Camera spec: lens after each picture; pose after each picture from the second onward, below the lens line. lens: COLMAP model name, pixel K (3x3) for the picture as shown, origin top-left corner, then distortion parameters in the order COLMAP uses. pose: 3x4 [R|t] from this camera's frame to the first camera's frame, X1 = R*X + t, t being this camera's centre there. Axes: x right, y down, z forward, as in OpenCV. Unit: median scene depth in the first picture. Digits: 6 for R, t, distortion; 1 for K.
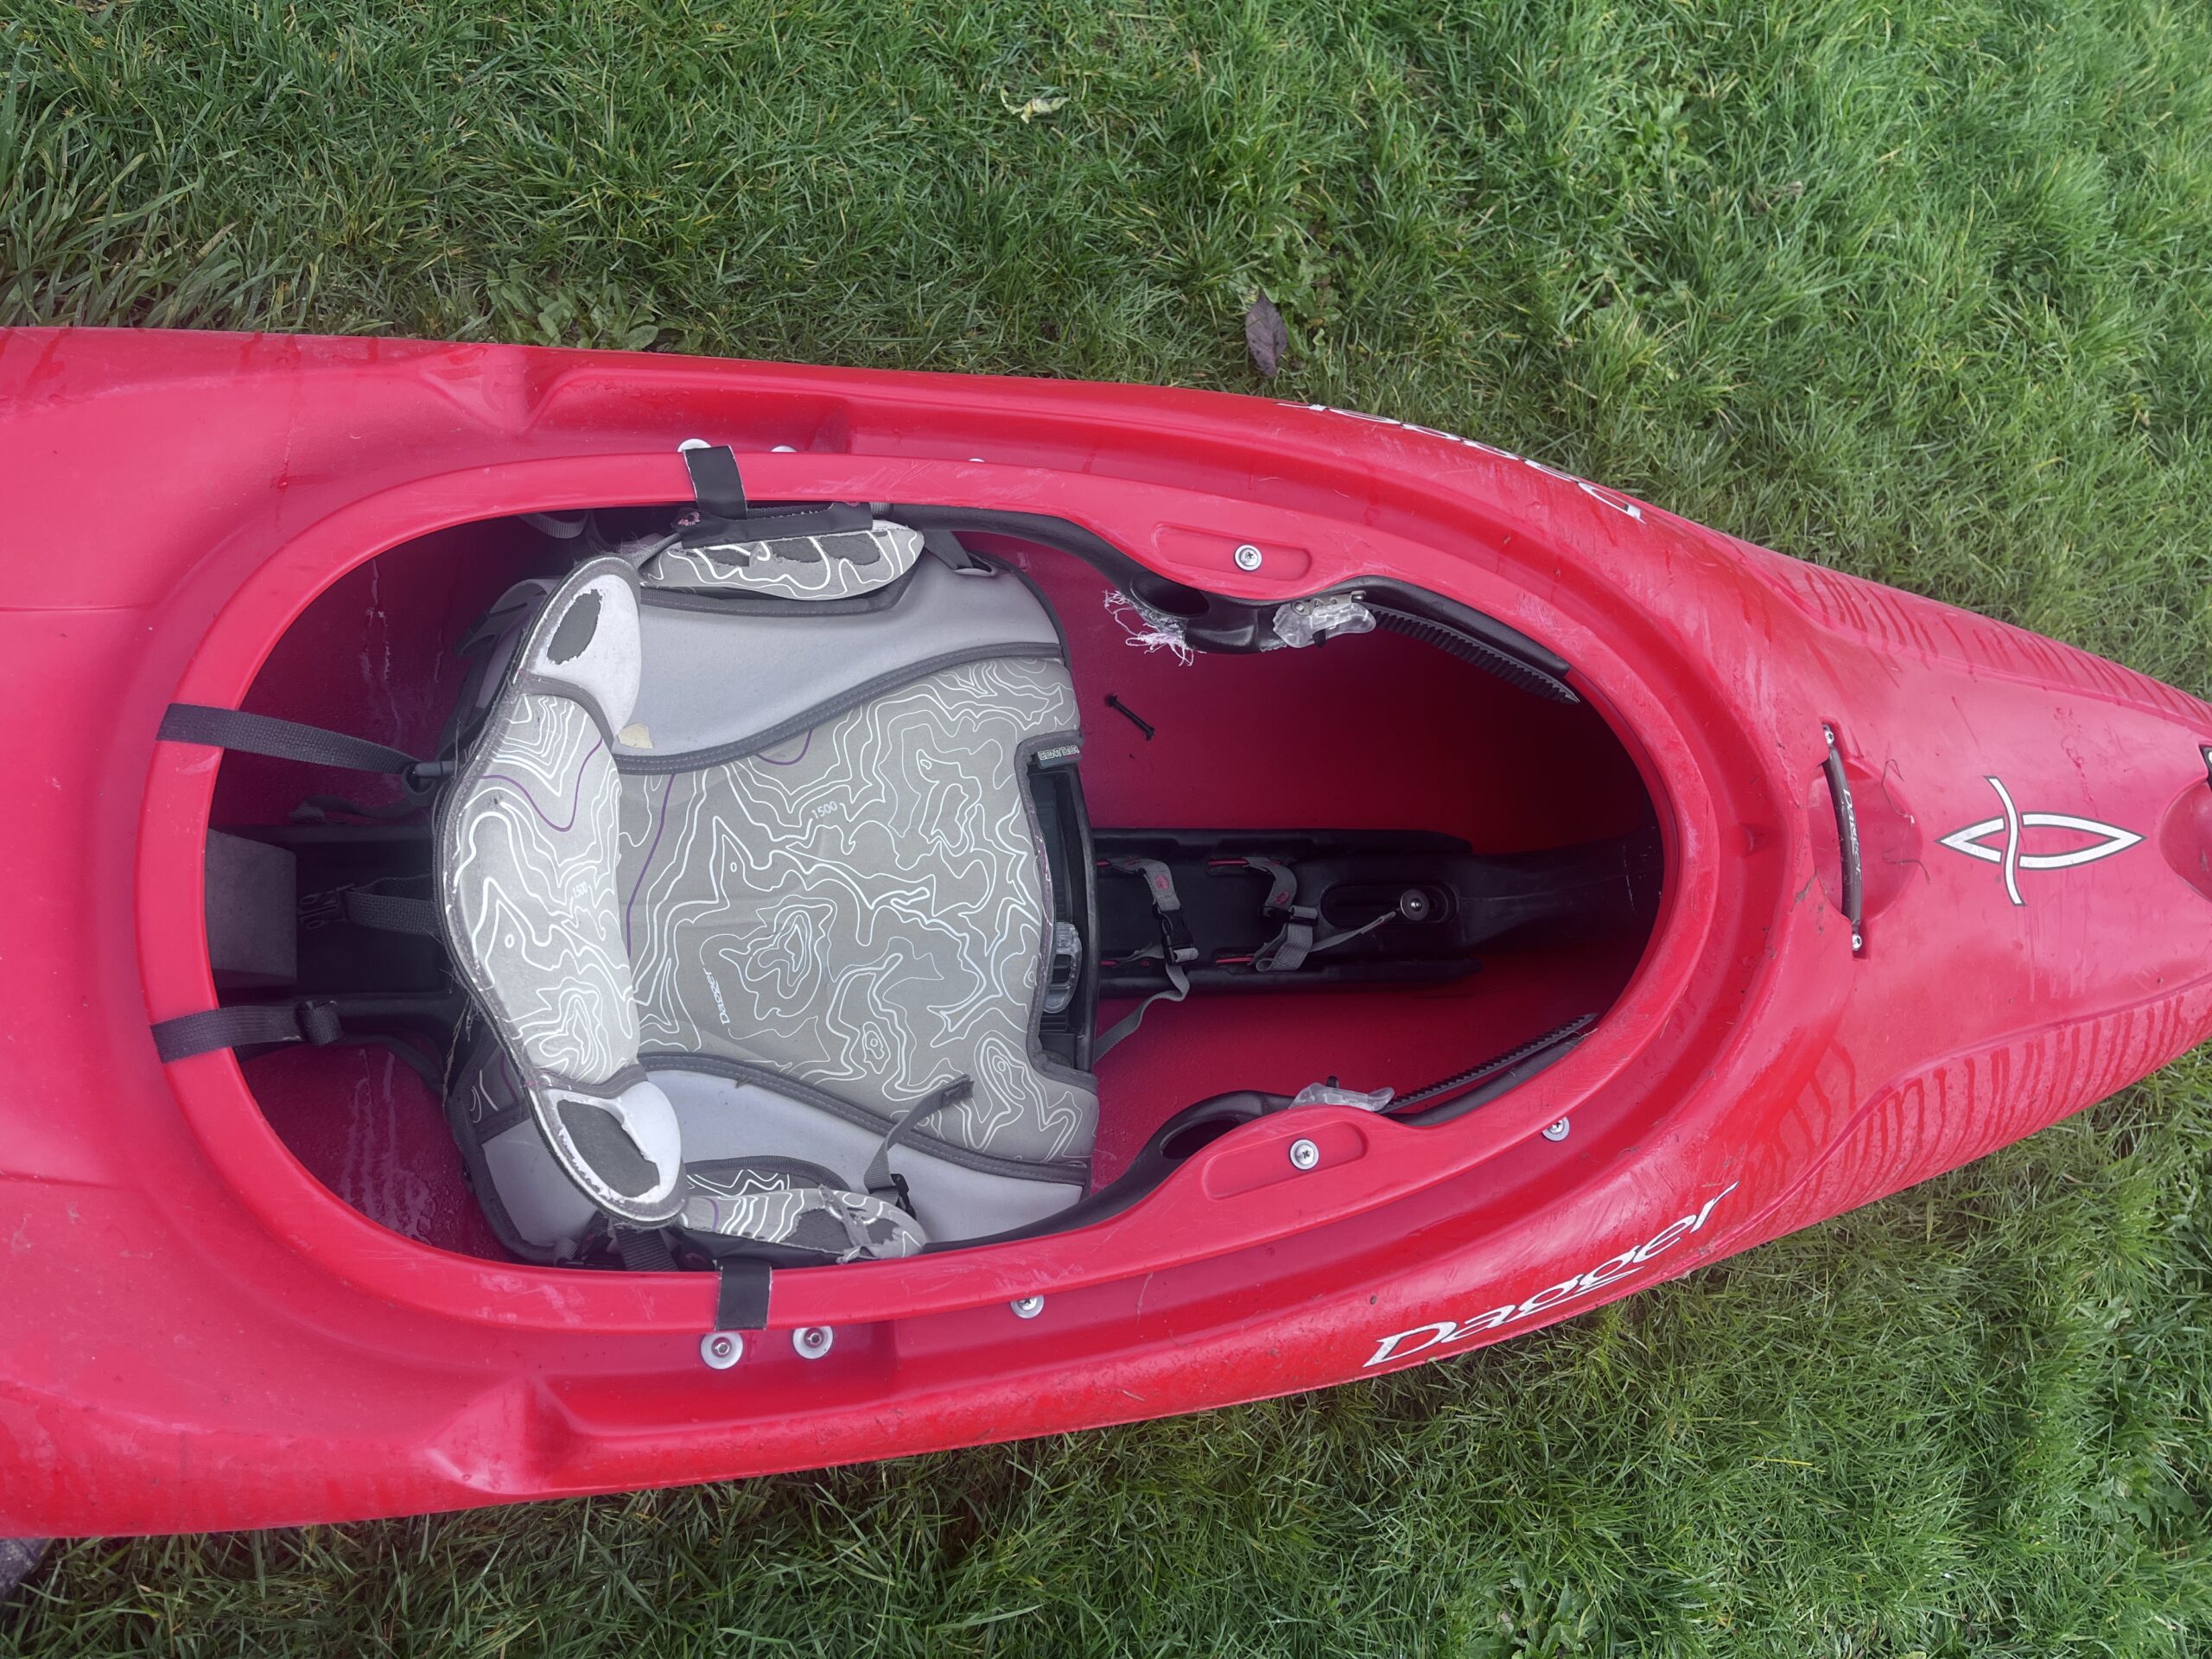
lens RADIAL K [[1690.7, 0, 1106.0], [0, 1690.7, 829.5], [0, 0, 1]] dist [0.067738, -0.087595]
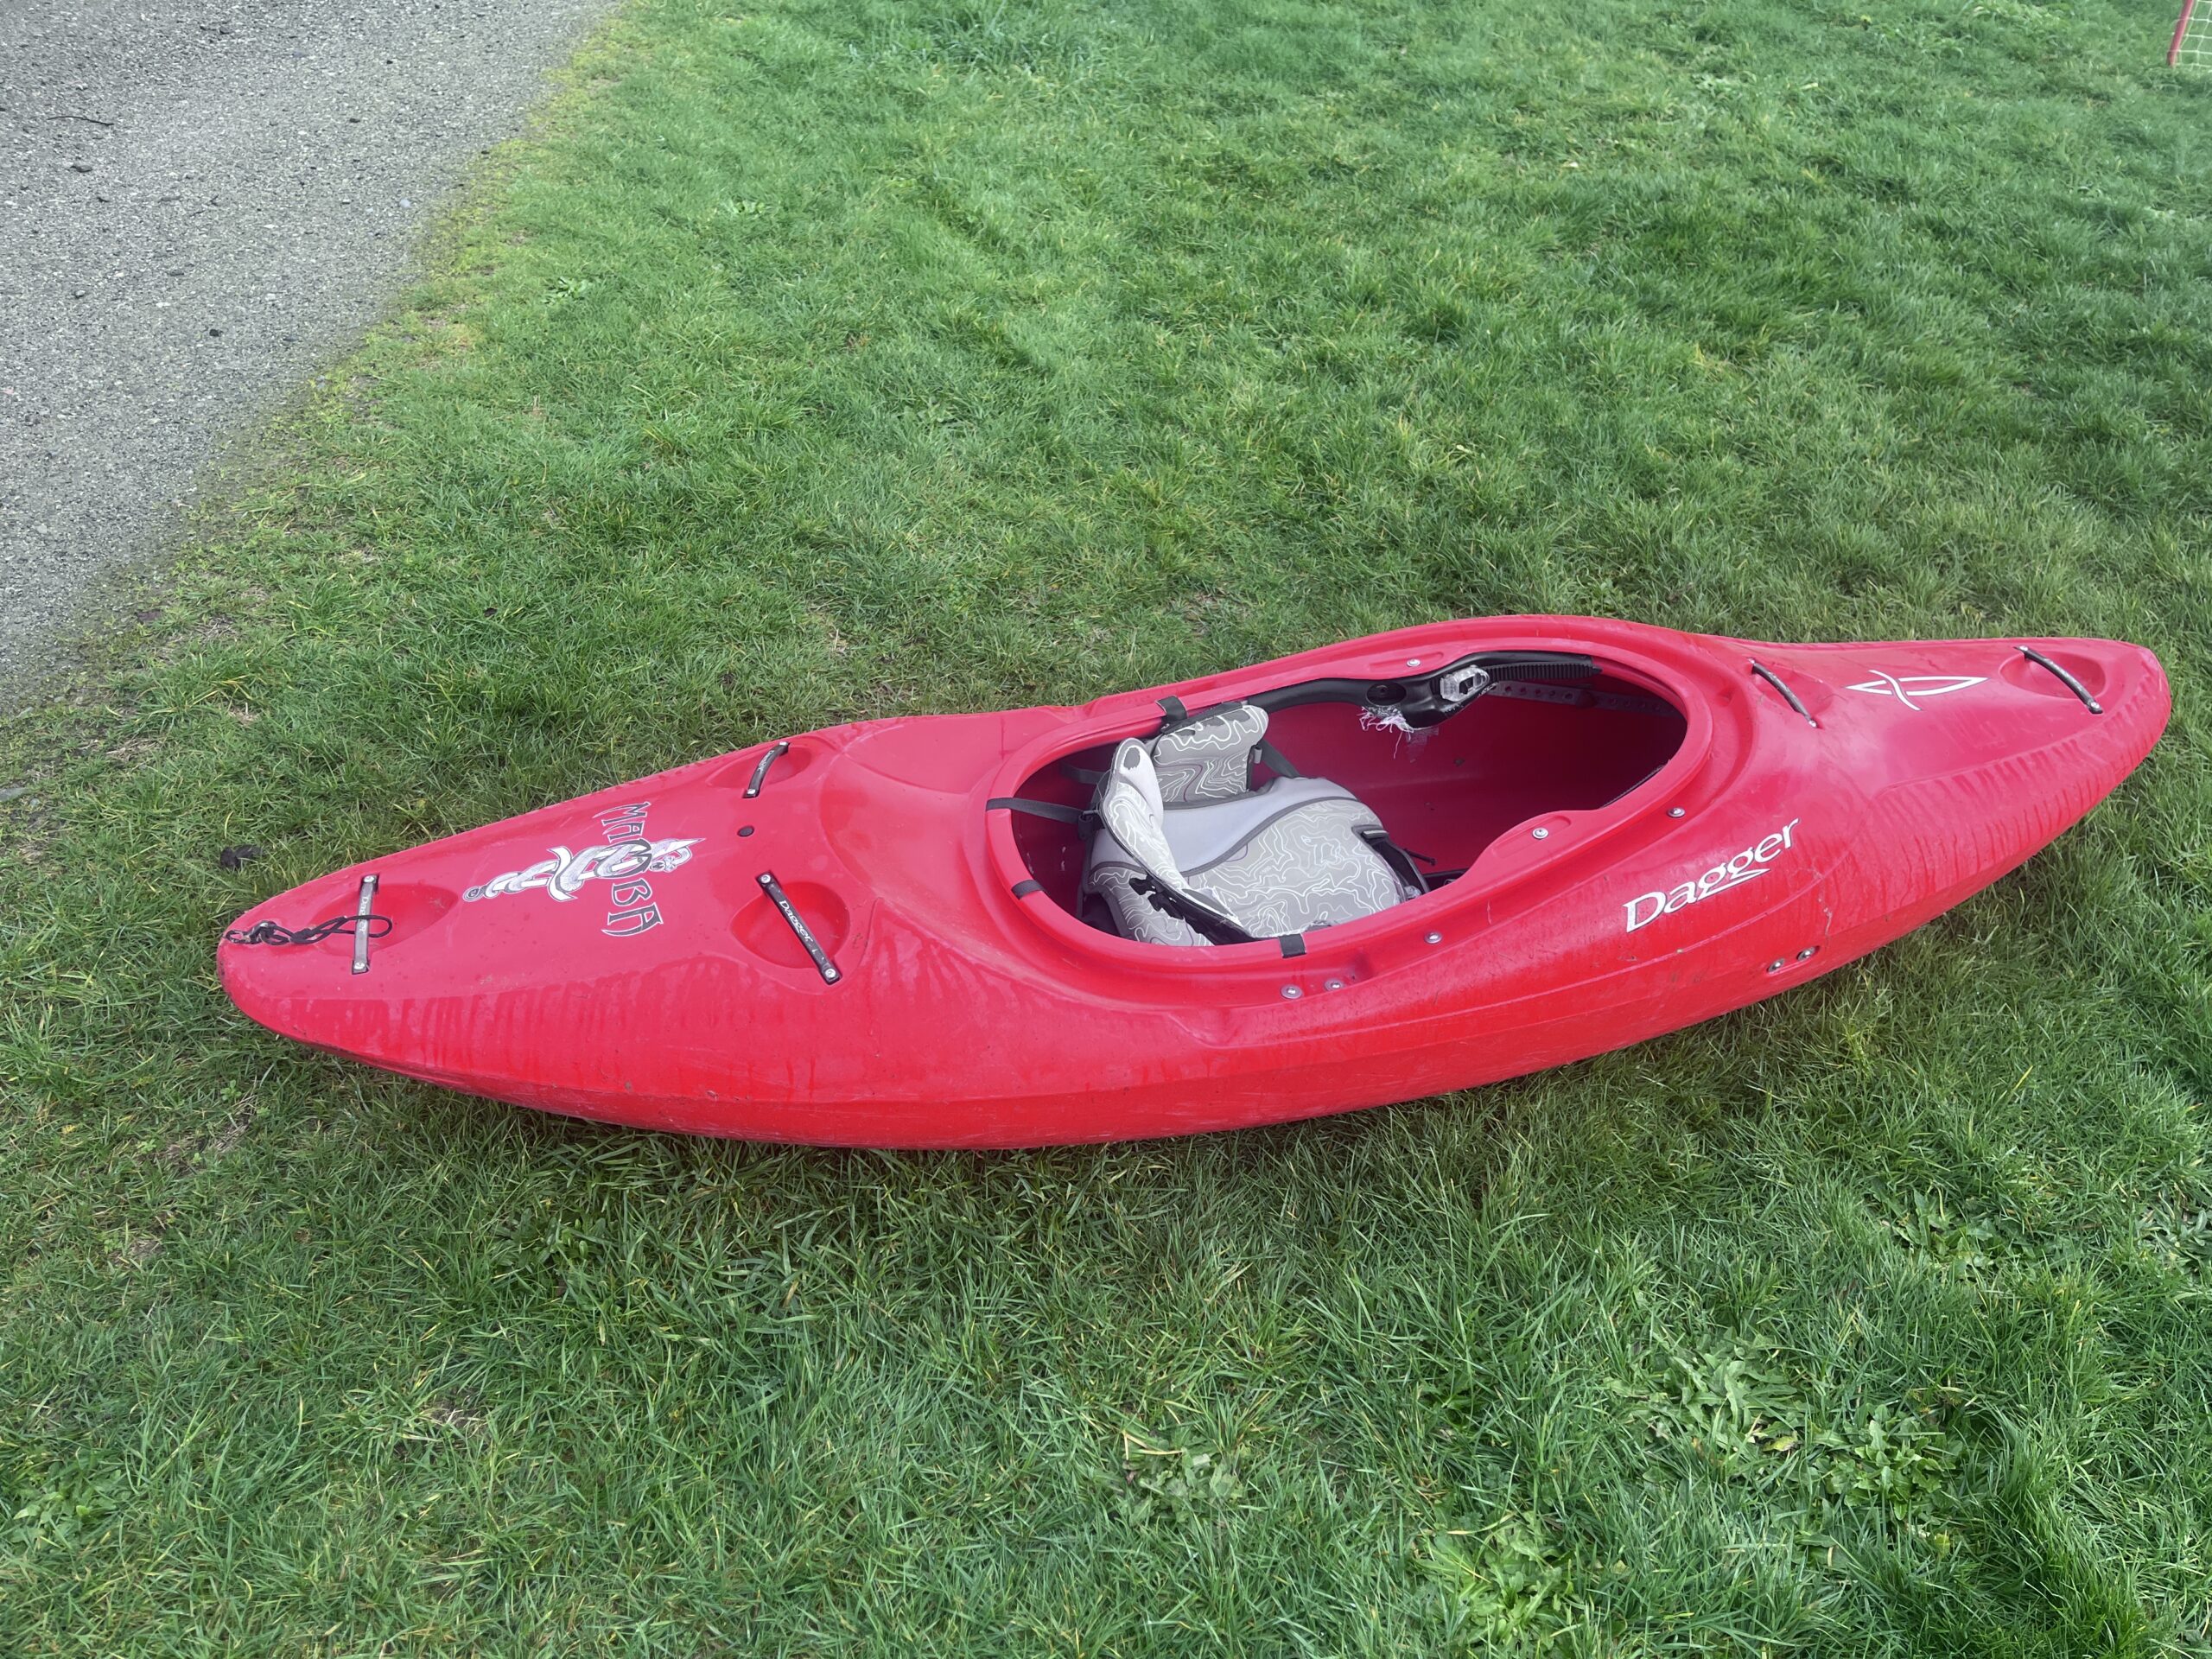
lens RADIAL K [[1690.7, 0, 1106.0], [0, 1690.7, 829.5], [0, 0, 1]] dist [0.067738, -0.087595]
pose [[0.929444, -0.362594, -0.068262, -0.204520], [0.243539, 0.741881, -0.624741, 1.227025], [0.277169, 0.564037, 0.777843, -0.640945]]
